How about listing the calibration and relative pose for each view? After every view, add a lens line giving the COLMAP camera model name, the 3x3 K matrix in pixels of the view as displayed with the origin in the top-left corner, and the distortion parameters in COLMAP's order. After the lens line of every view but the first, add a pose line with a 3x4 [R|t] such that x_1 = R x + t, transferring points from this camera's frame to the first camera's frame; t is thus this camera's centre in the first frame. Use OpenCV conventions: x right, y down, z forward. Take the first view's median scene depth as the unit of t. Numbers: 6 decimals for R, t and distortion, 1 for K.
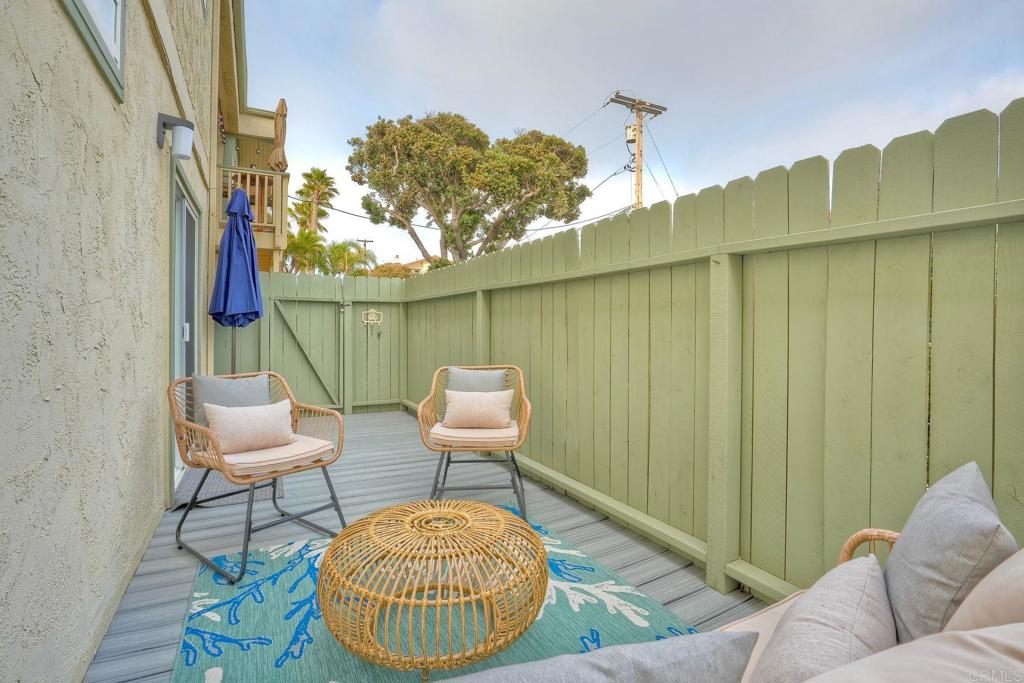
lens RADIAL K [[469.0, 0, 510.4], [0, 469.0, 337.6], [0, 0, 1]] dist [0.003157, 0.000372]
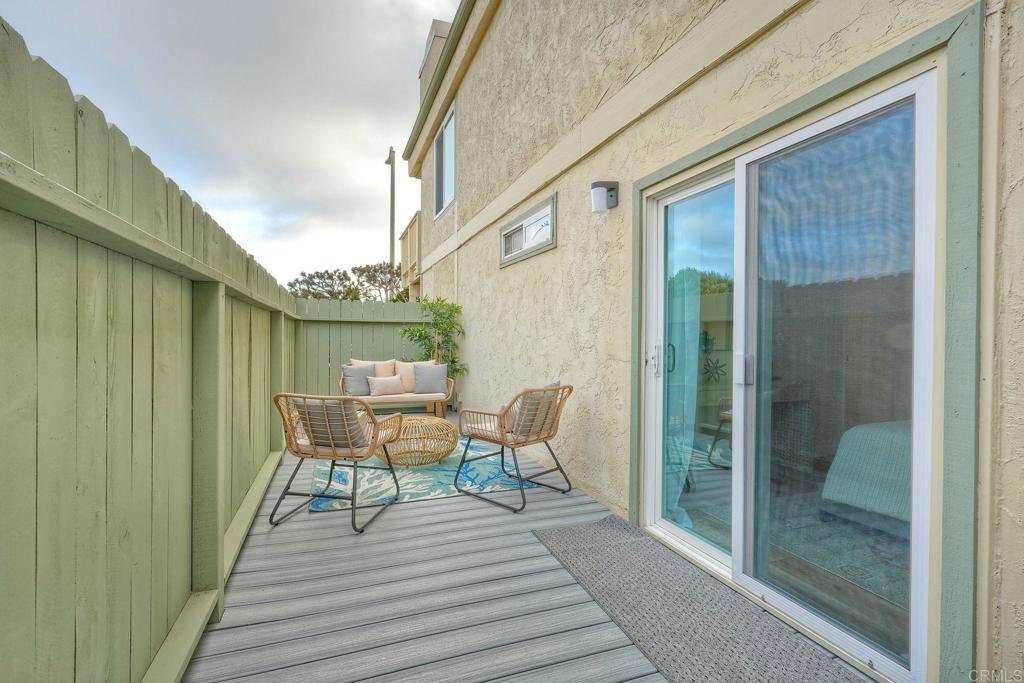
lens RADIAL K [[469.0, 0, 511.3], [0, 469.0, 341.0], [0, 0, 1]] dist [0.003157, 0.000372]
pose [[-0.989782, -0.008930, 0.142312, -0.819597], [-0.007581, 0.999921, 0.010019, -0.039630], [-0.142390, 0.008838, -0.989771, 2.723688]]
